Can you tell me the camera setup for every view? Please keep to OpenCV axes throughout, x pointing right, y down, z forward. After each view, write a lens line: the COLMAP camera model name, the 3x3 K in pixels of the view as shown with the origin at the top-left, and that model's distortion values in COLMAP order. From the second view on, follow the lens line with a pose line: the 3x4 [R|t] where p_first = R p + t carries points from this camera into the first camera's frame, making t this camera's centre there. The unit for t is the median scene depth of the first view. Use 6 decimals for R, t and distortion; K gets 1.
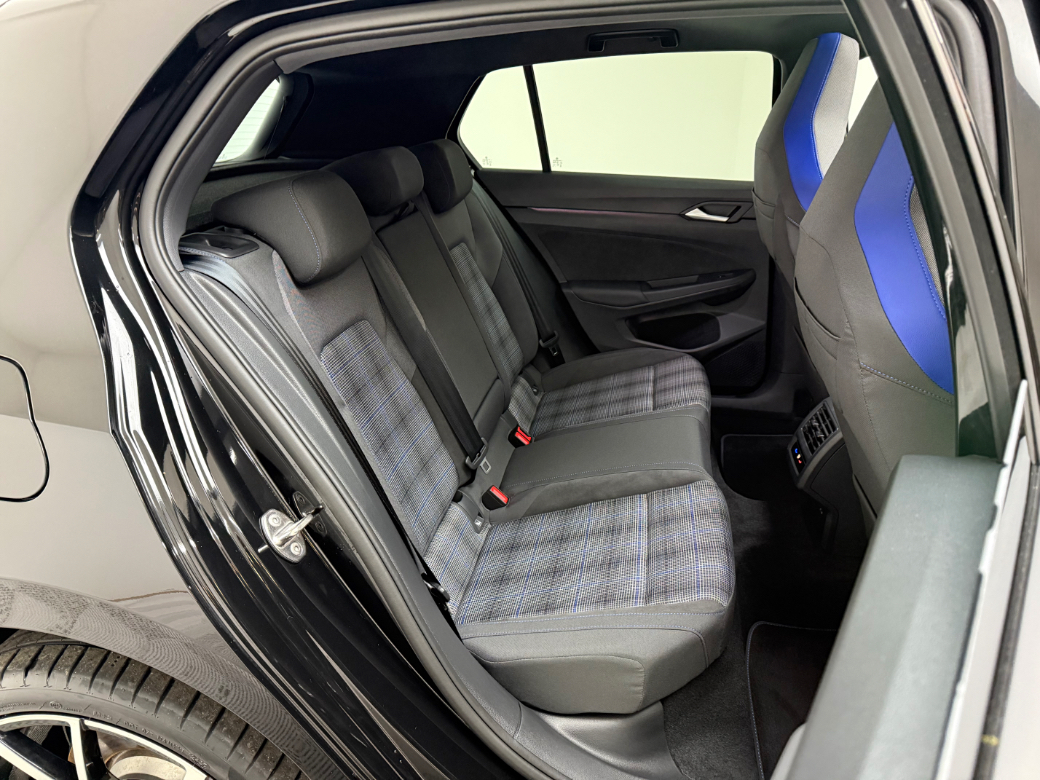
lens RADIAL K [[756.5, 0, 520.0], [0, 756.5, 390.0], [0, 0, 1]] dist [0.106966, -0.002754]
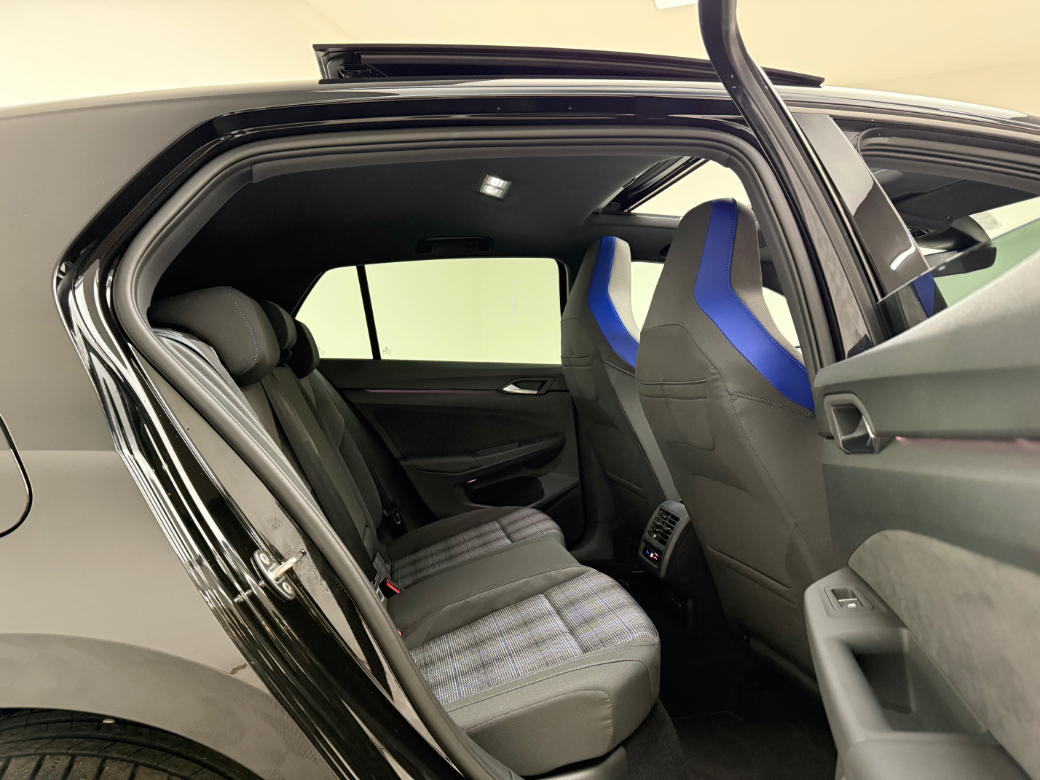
lens RADIAL K [[756.5, 0, 520.0], [0, 756.5, 390.0], [0, 0, 1]] dist [0.106966, -0.002754]
pose [[0.936053, -0.025781, 0.350914, -0.172728], [0.150940, 0.930308, -0.334281, 0.169049], [-0.317840, 0.365872, 0.874709, -0.016920]]
